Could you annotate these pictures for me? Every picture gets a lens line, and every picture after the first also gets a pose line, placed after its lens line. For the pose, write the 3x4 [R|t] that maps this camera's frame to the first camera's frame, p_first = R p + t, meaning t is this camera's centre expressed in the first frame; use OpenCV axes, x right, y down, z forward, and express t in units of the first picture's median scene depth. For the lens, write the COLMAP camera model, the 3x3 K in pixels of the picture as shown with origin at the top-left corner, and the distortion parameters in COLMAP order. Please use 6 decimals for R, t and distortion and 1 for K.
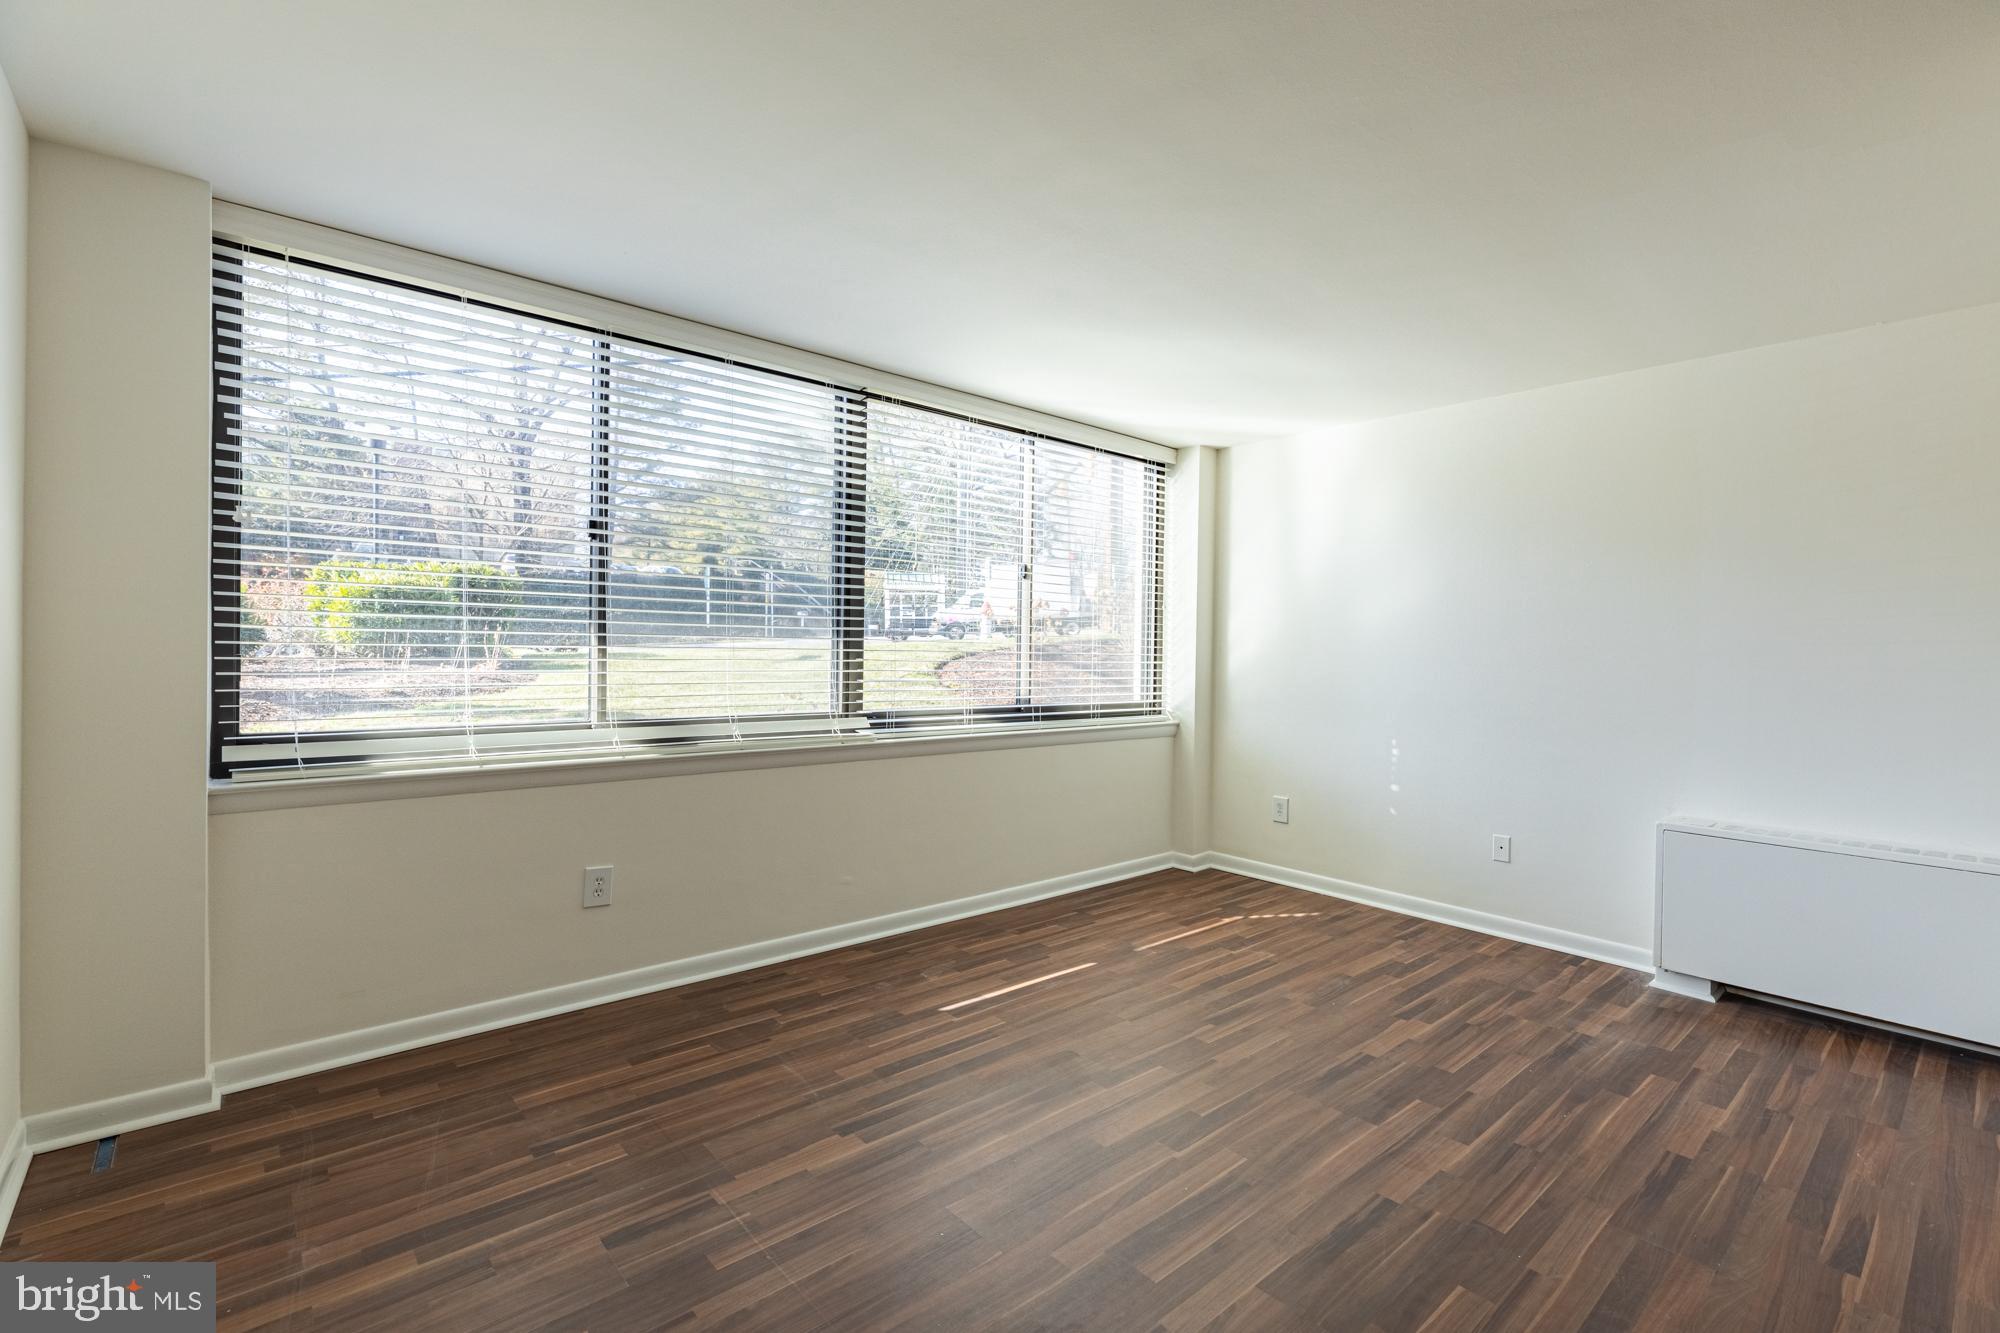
lens RADIAL K [[899.3, 0, 1002.6], [0, 899.3, 642.9], [0, 0, 1]] dist [0.000123, -0.000139]
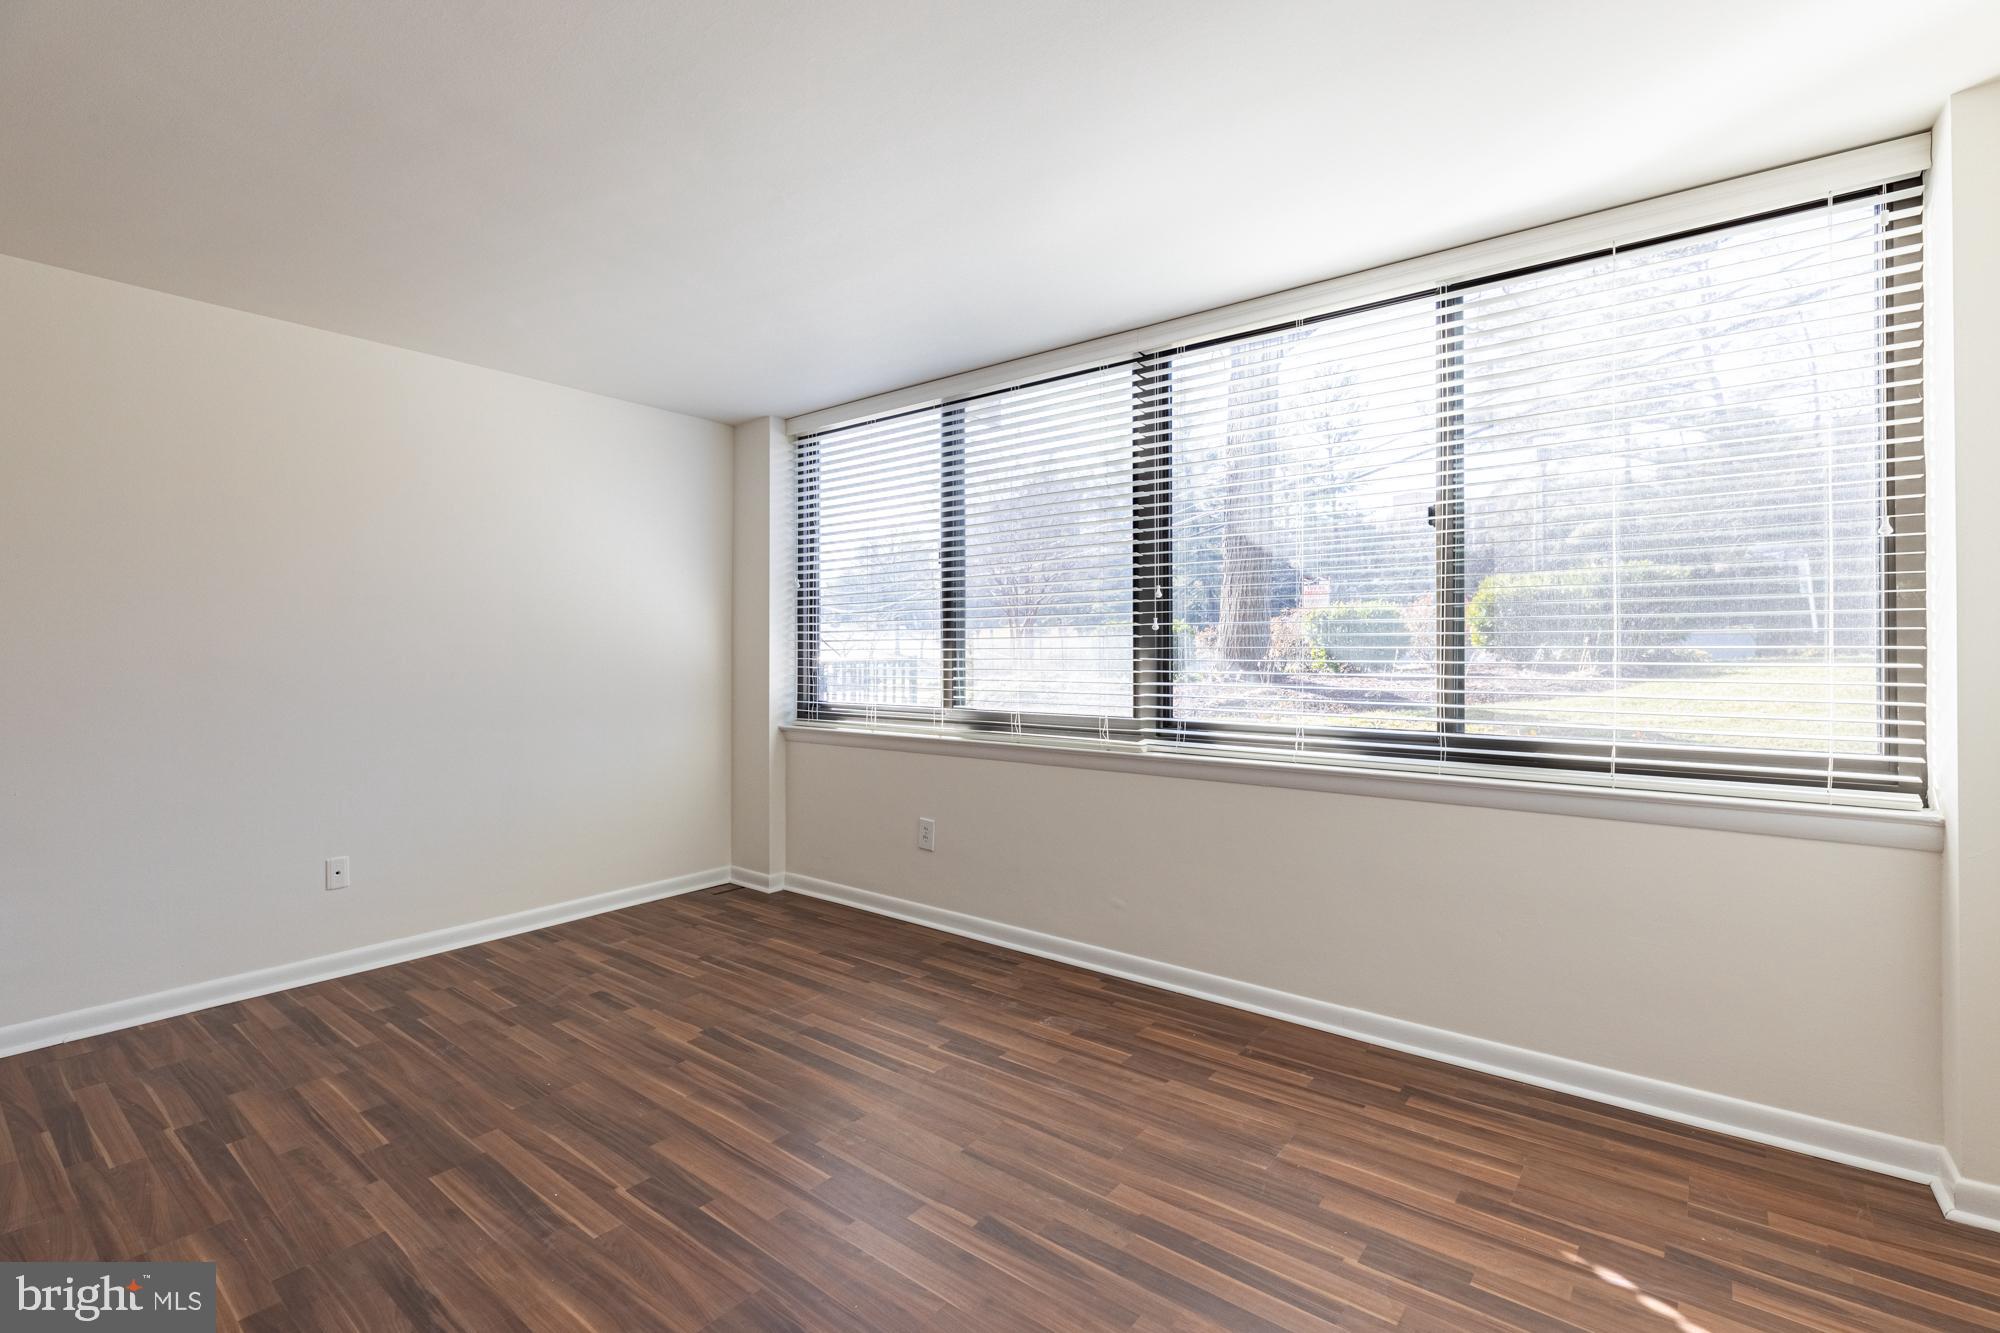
lens RADIAL K [[899.3, 0, 1002.6], [0, 899.3, 642.9], [0, 0, 1]] dist [0.000123, -0.000139]
pose [[0.178604, -0.022733, -0.983658, 0.801920], [0.011500, 0.999713, -0.021016, 0.022601], [0.983854, -0.007558, 0.178814, 0.830164]]
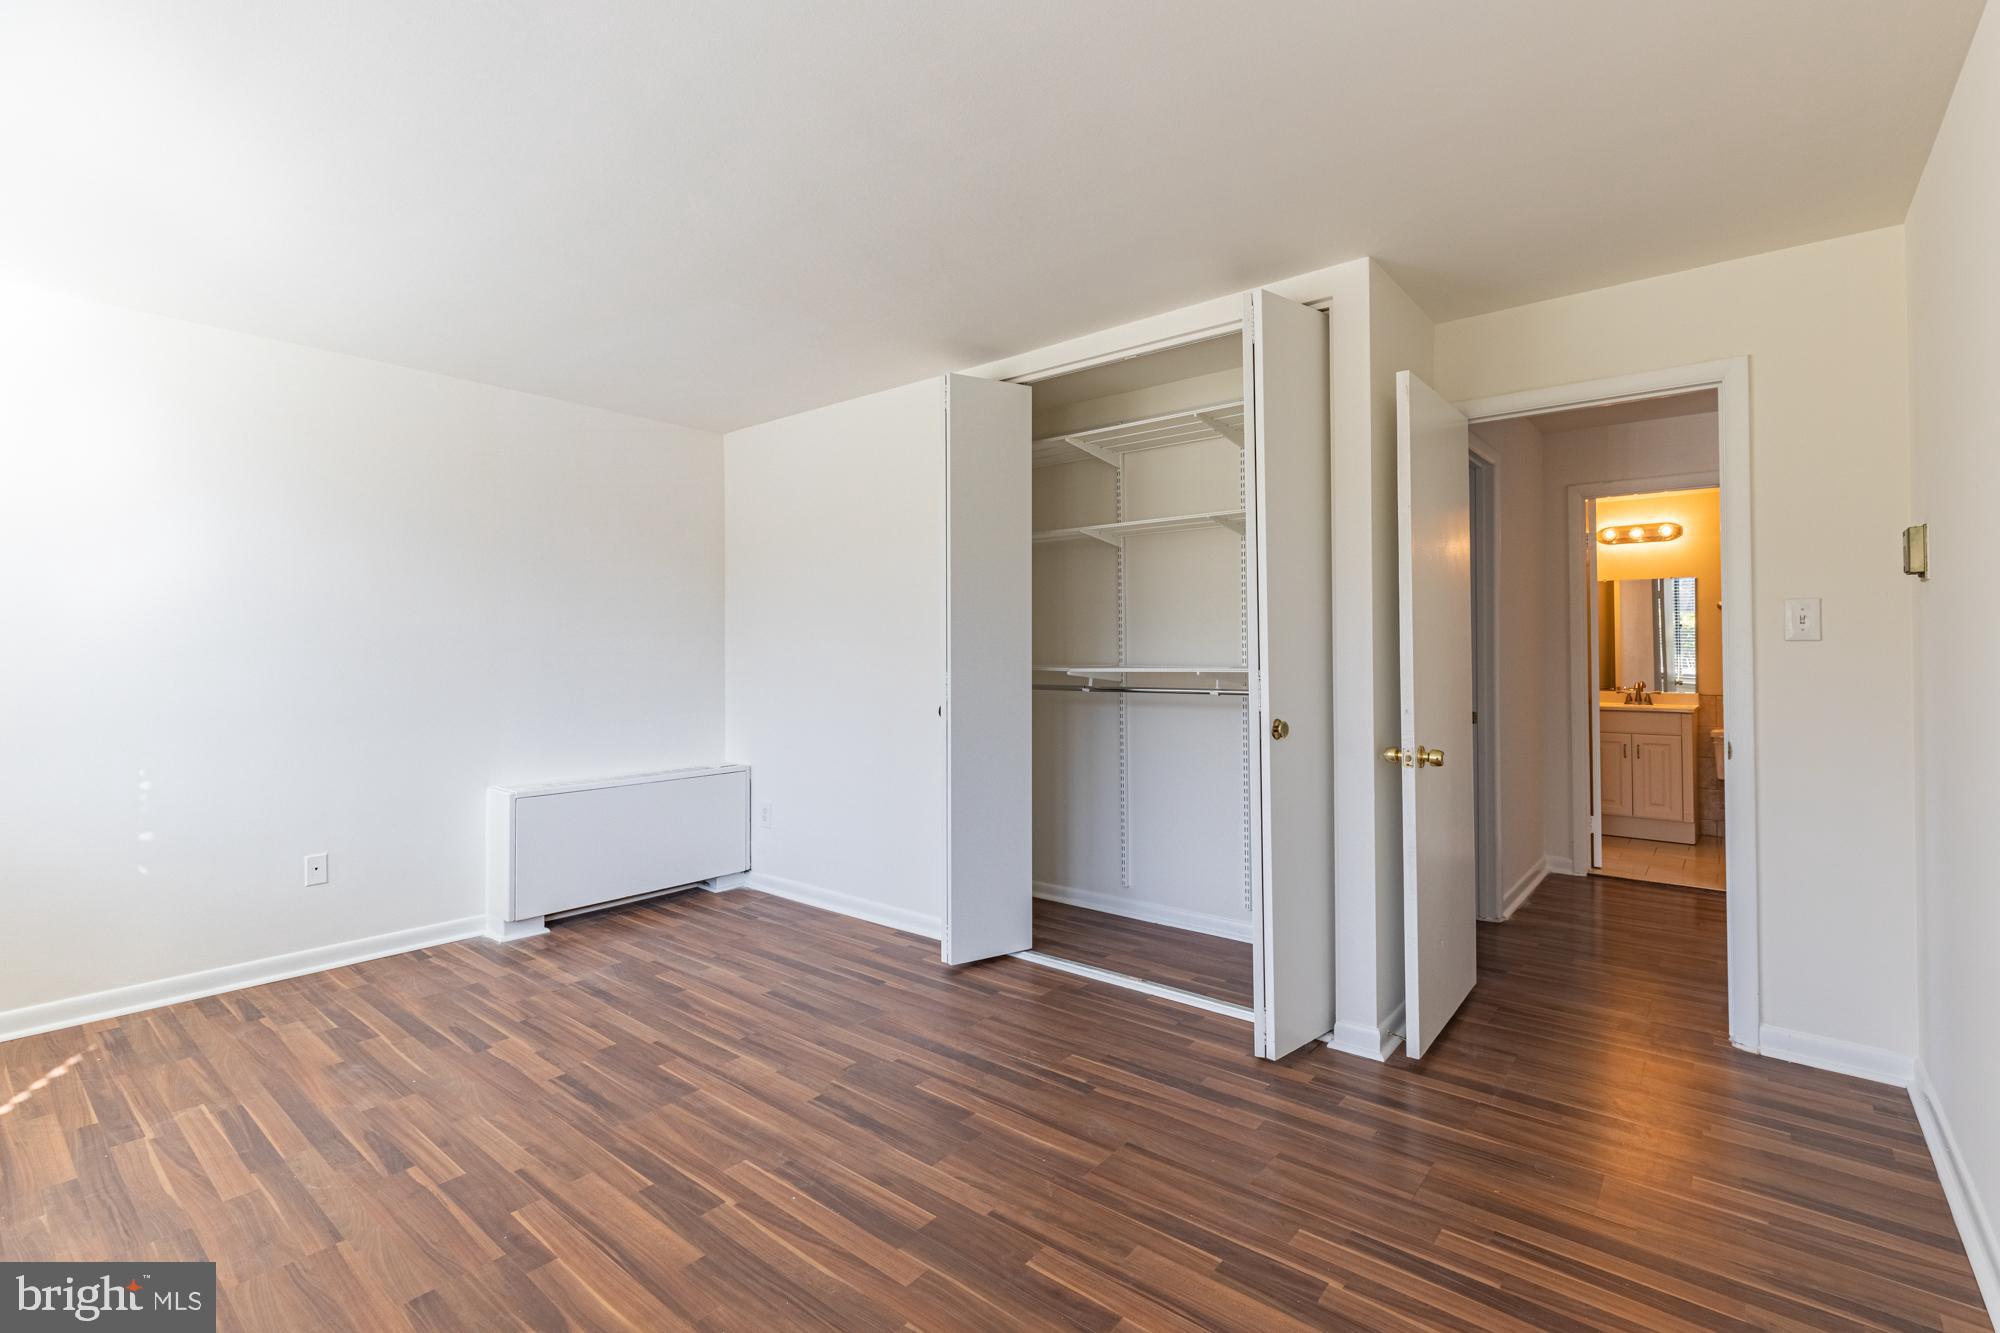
lens RADIAL K [[899.3, 0, 1002.6], [0, 899.3, 642.9], [0, 0, 1]] dist [0.000123, -0.000139]
pose [[-0.165148, -0.007096, 0.986243, -0.503661], [-0.006638, 0.999959, 0.006084, -0.002063], [-0.986246, -0.005542, -0.165189, 0.598298]]
